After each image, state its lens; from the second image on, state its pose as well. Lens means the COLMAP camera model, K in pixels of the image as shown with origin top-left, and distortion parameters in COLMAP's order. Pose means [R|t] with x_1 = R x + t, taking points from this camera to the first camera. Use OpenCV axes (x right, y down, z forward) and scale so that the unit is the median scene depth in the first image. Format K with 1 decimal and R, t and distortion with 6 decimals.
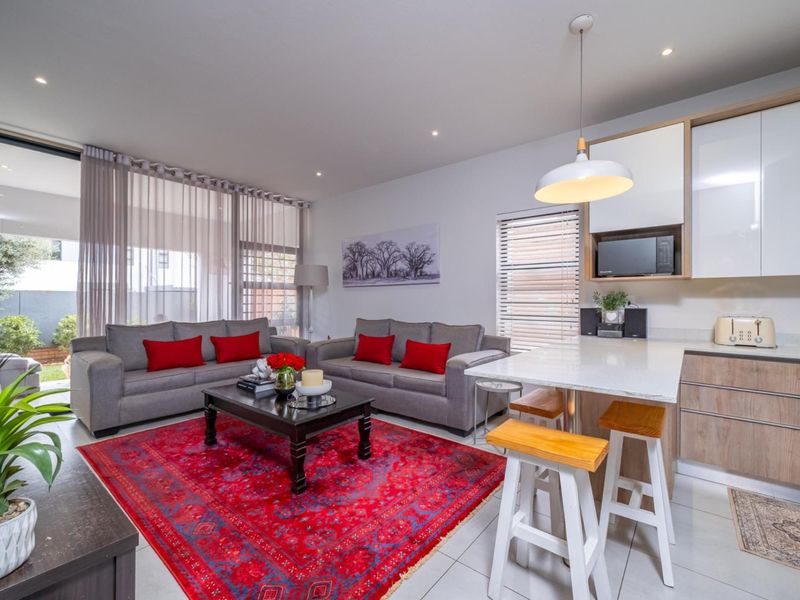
lens RADIAL K [[355.5, 0, 401.8], [0, 355.5, 299.4], [0, 0, 1]] dist [-0.004837, 0.003099]
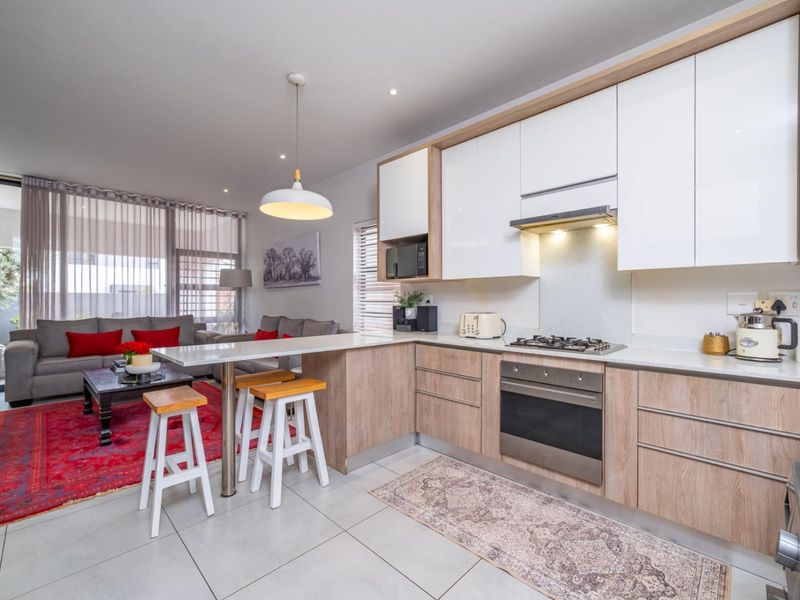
lens RADIAL K [[355.5, 0, 402.7], [0, 355.5, 301.3], [0, 0, 1]] dist [-0.004837, 0.003099]
pose [[0.995777, -0.002201, -0.091776, 0.516762], [0.002733, 0.999980, 0.005673, 0.002382], [0.091762, -0.005900, 0.995763, -0.113806]]
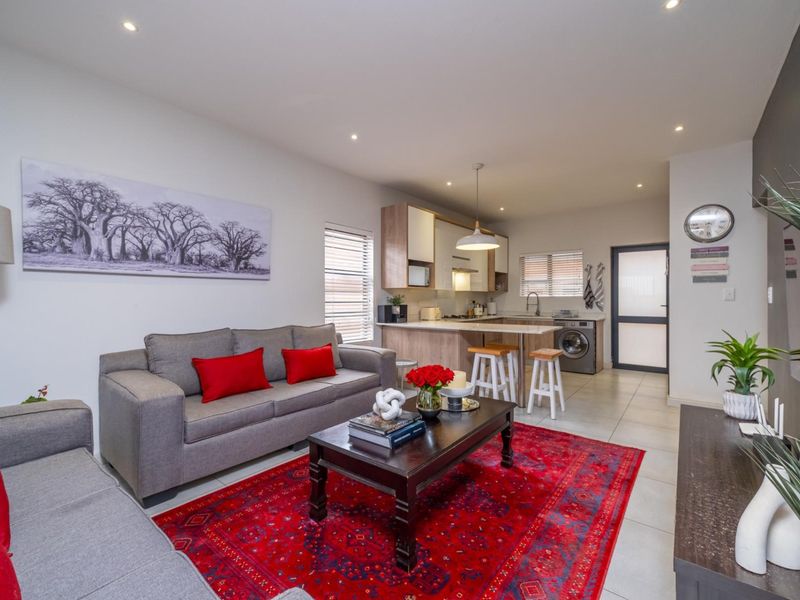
lens RADIAL K [[355.5, 0, 402.3], [0, 355.5, 297.2], [0, 0, 1]] dist [-0.004837, 0.003099]
pose [[-0.010254, 0.003719, 0.999941, -0.809287], [-0.003357, 0.999987, -0.003754, -0.003469], [-0.999942, -0.003395, -0.010242, 0.758095]]
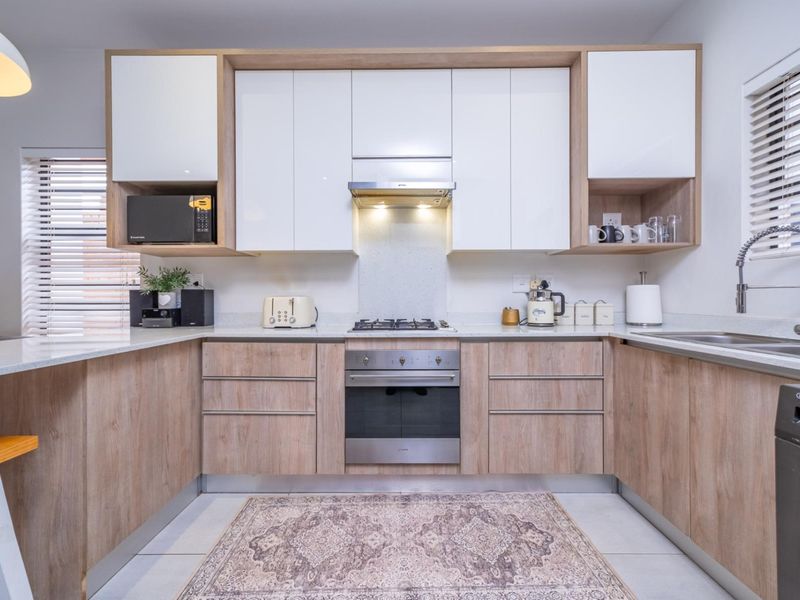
lens RADIAL K [[355.5, 0, 398.8], [0, 355.5, 298.6], [0, 0, 1]] dist [-0.004837, 0.003099]
pose [[0.772574, -0.004101, 0.634912, 0.377316], [0.002019, 0.999990, 0.004002, 0.033103], [-0.634922, -0.001810, 0.772574, 0.071128]]
